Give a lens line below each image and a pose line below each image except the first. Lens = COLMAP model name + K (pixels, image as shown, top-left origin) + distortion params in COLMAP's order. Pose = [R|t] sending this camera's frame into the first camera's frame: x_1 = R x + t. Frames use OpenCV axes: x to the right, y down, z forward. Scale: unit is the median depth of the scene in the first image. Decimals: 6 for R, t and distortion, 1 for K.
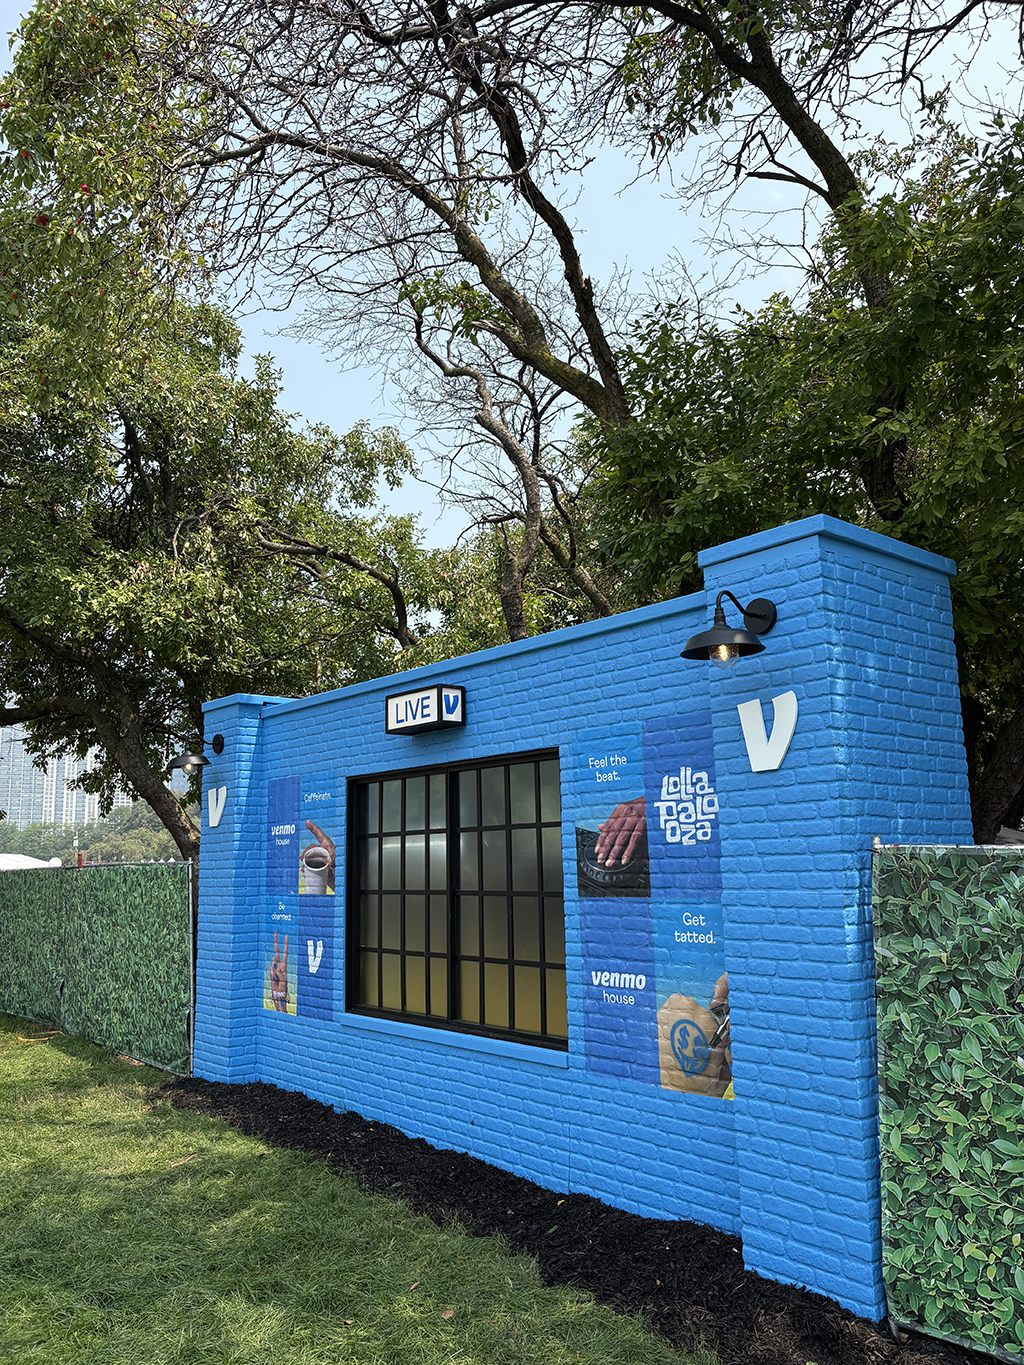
lens RADIAL K [[1033.2, 0, 504.6], [0, 1033.2, 681.7], [0, 0, 1]] dist [0.027326, -0.007992]
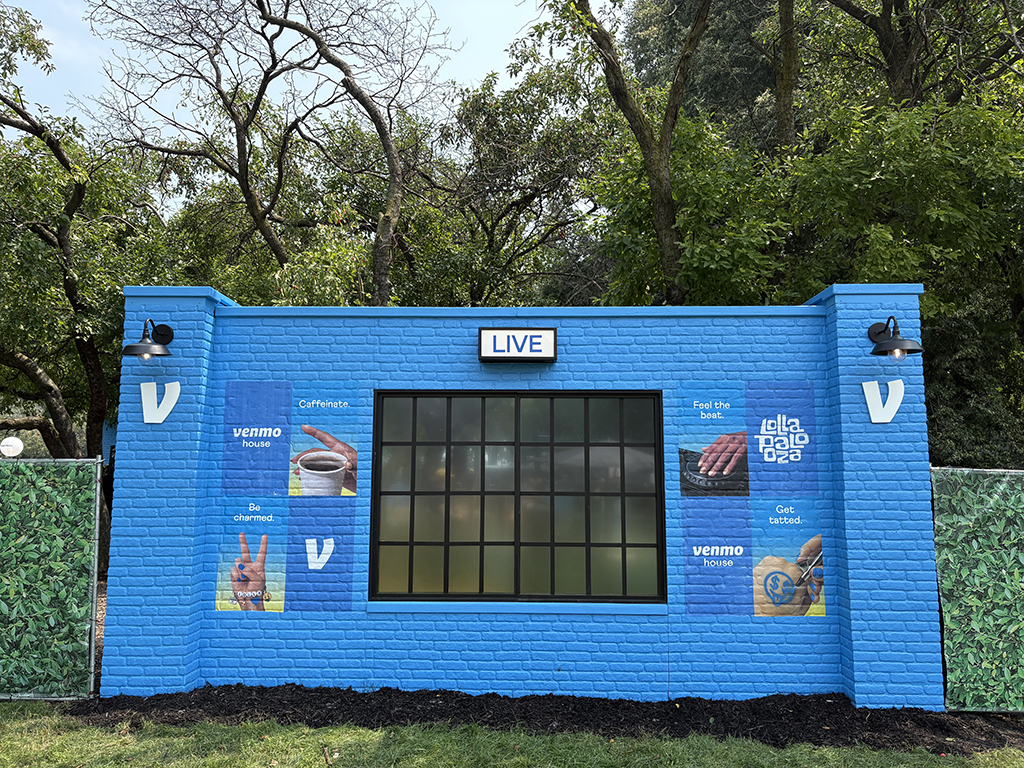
lens RADIAL K [[775.1, 0, 508.8], [0, 775.1, 386.5], [0, 0, 1]] dist [0.027326, -0.007992]
pose [[0.660381, 0.112173, 0.742506, -0.988587], [-0.147799, 0.988855, -0.017937, 0.122719], [-0.736242, -0.097896, 0.669600, 0.512799]]
